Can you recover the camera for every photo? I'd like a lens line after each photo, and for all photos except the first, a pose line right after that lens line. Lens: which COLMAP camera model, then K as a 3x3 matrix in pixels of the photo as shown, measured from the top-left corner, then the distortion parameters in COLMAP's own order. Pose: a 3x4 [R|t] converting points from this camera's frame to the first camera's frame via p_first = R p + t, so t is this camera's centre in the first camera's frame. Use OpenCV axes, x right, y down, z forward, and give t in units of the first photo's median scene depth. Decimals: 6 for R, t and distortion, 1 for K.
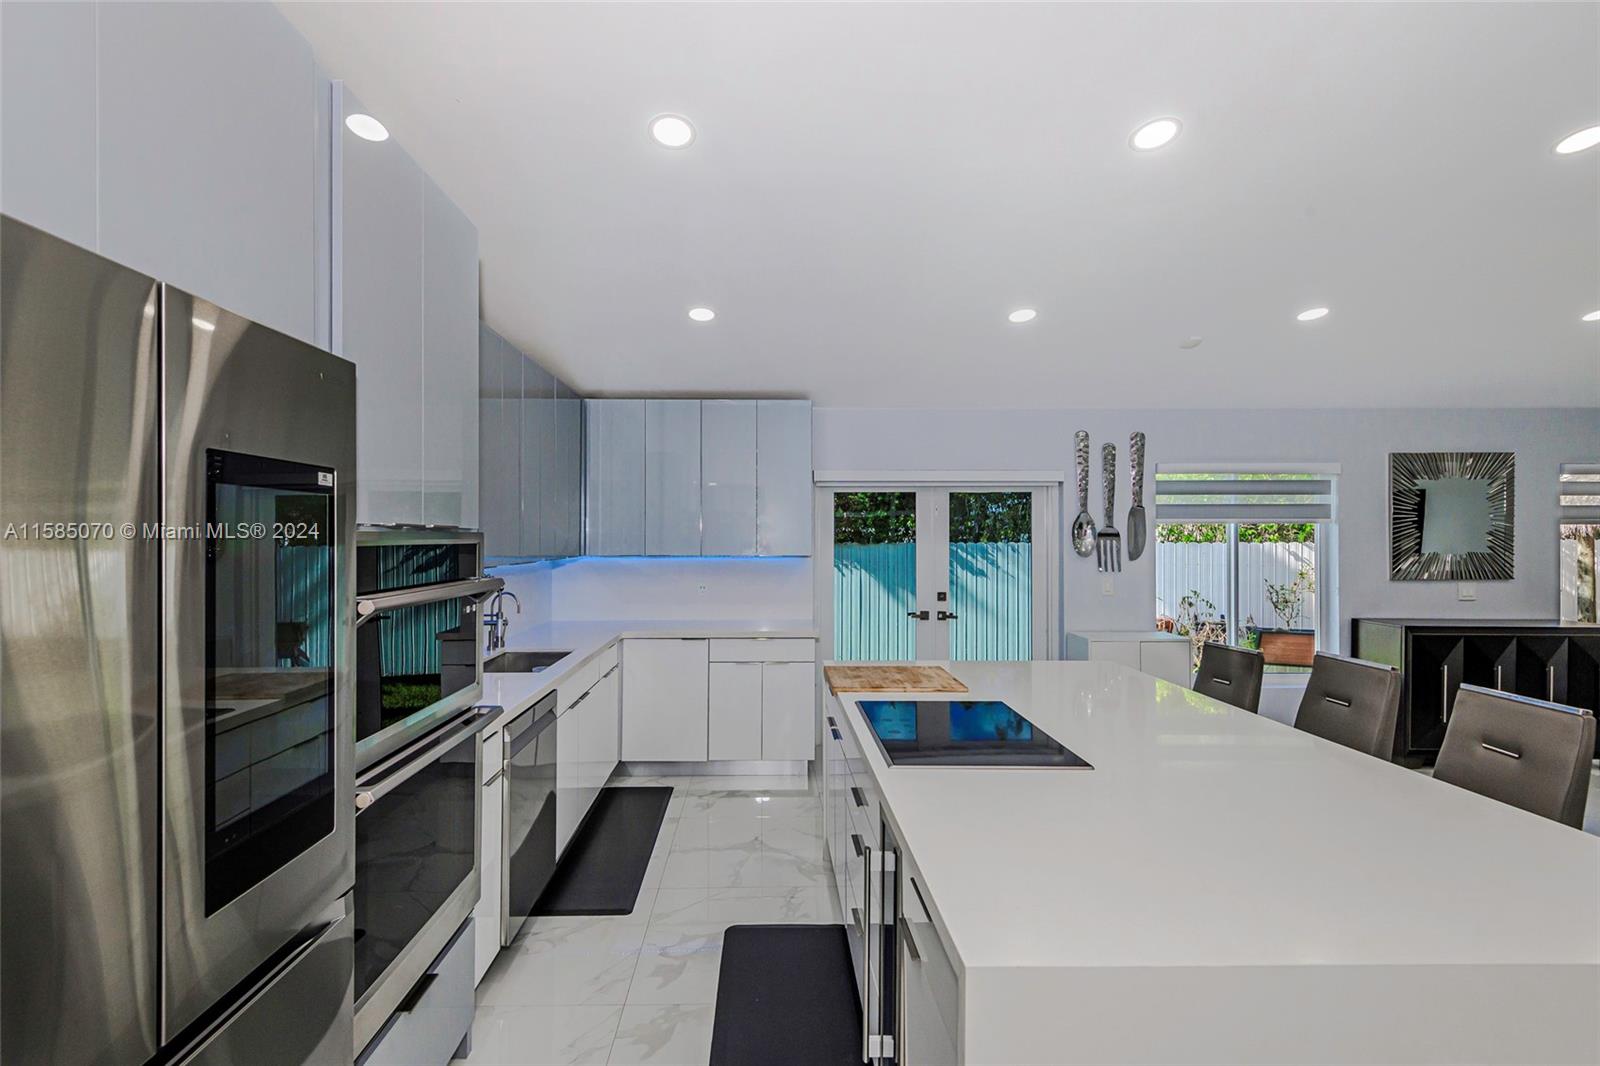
lens RADIAL K [[729.7, 0, 782.5], [0, 729.7, 534.1], [0, 0, 1]] dist [0.010263, -0.000390]
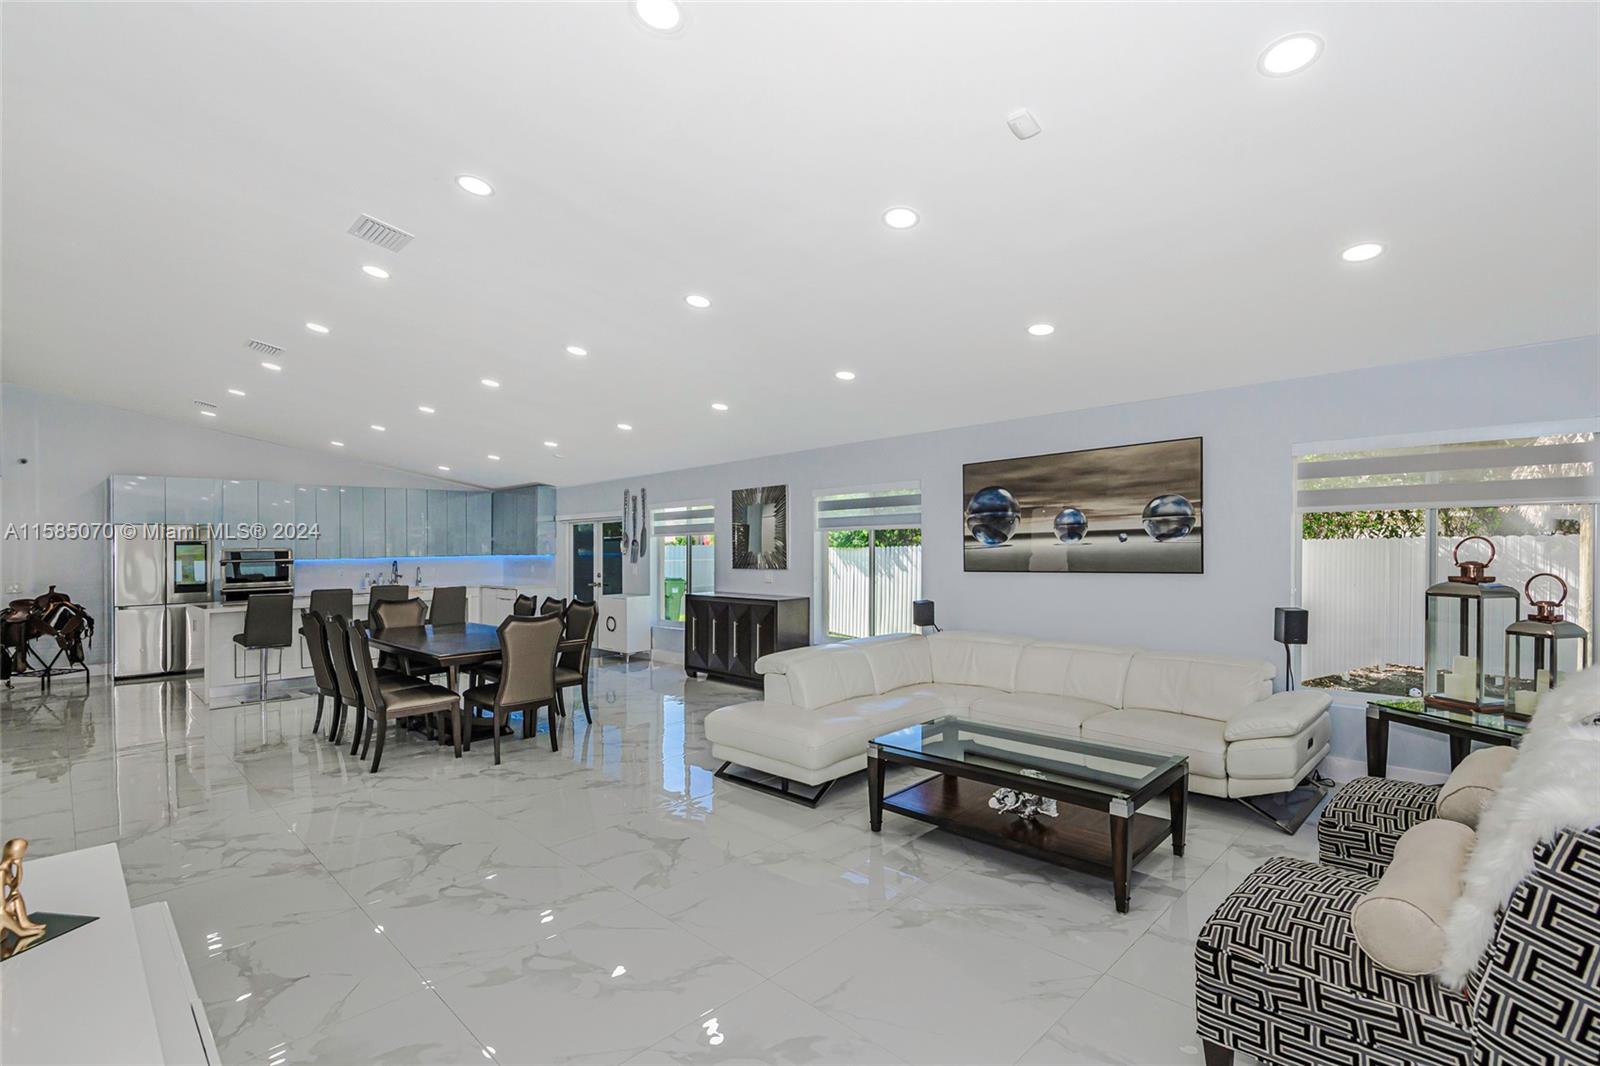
lens RADIAL K [[705.7, 0, 804.9], [0, 705.7, 558.1], [0, 0, 1]] dist [0.007264, 0.000178]
pose [[0.717451, 0.006908, -0.696574, 1.985423], [0.016816, 0.999488, 0.027232, -0.004021], [0.696406, -0.031252, 0.716967, 0.020070]]
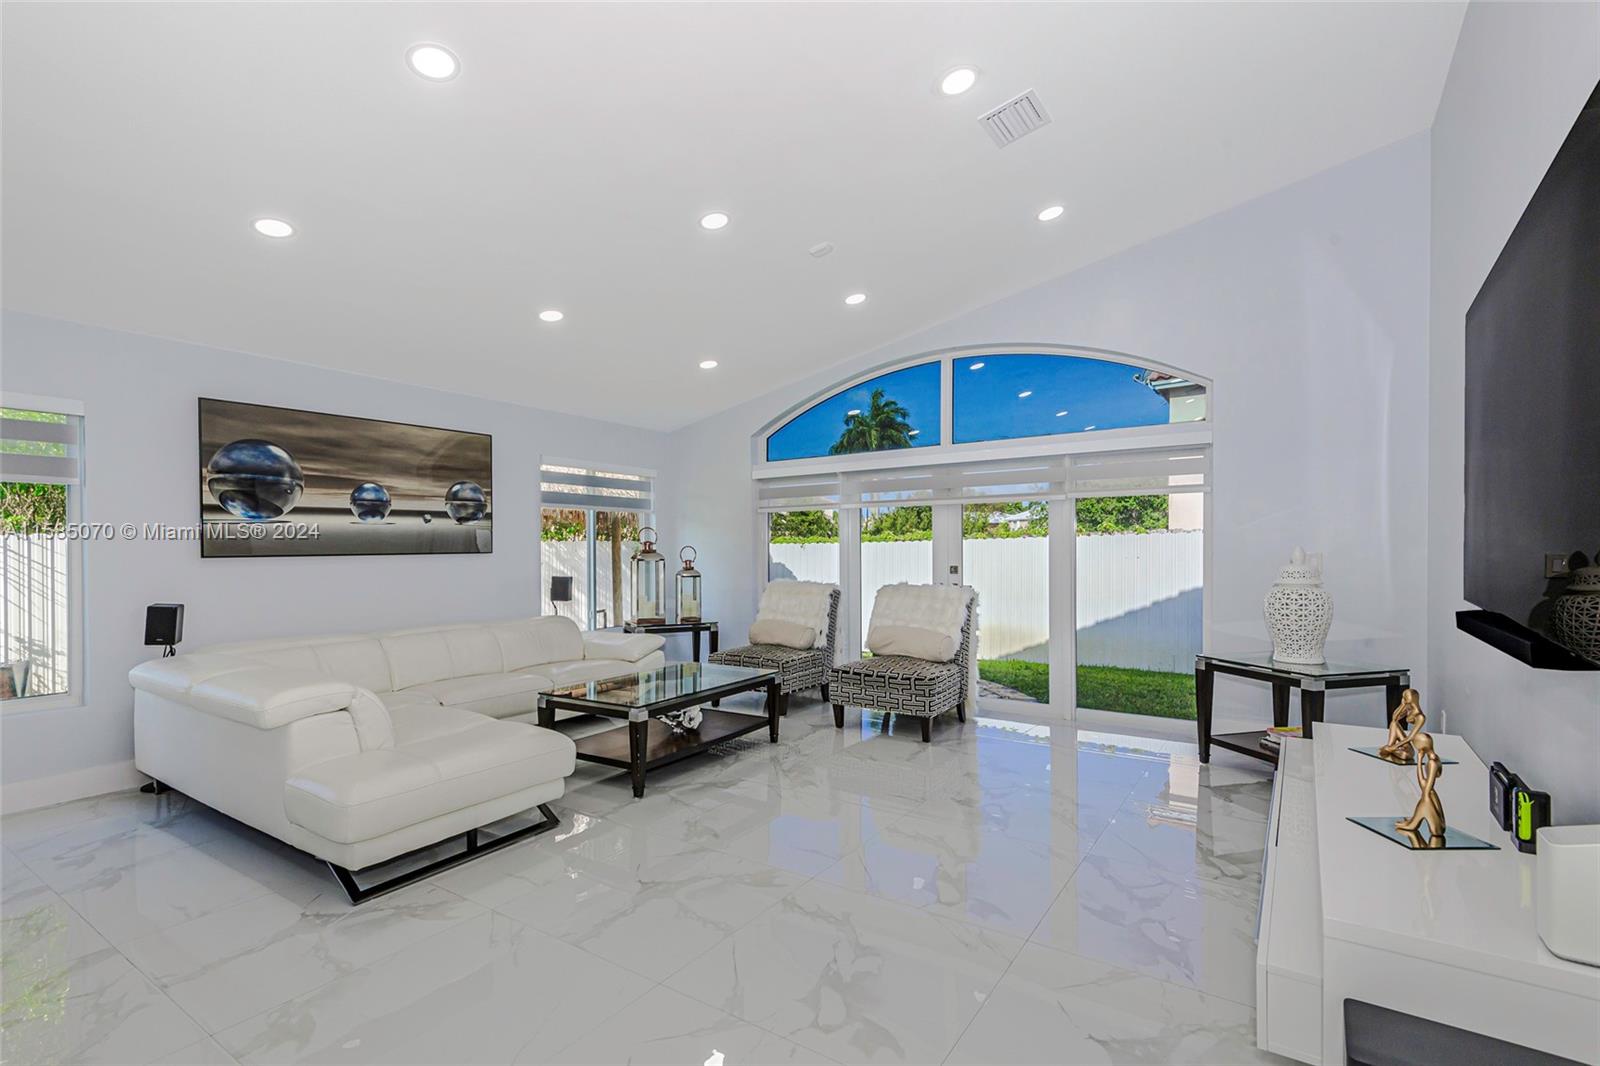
lens RADIAL K [[720.5, 0, 785.3], [0, 720.5, 566.4], [0, 0, 1]] dist [0.036048, -0.000198]
pose [[0.584123, -0.018195, 0.811461, 1.120422], [0.001267, 0.999768, 0.021505, 0.044944], [-0.811664, -0.011534, 0.584011, 0.036743]]
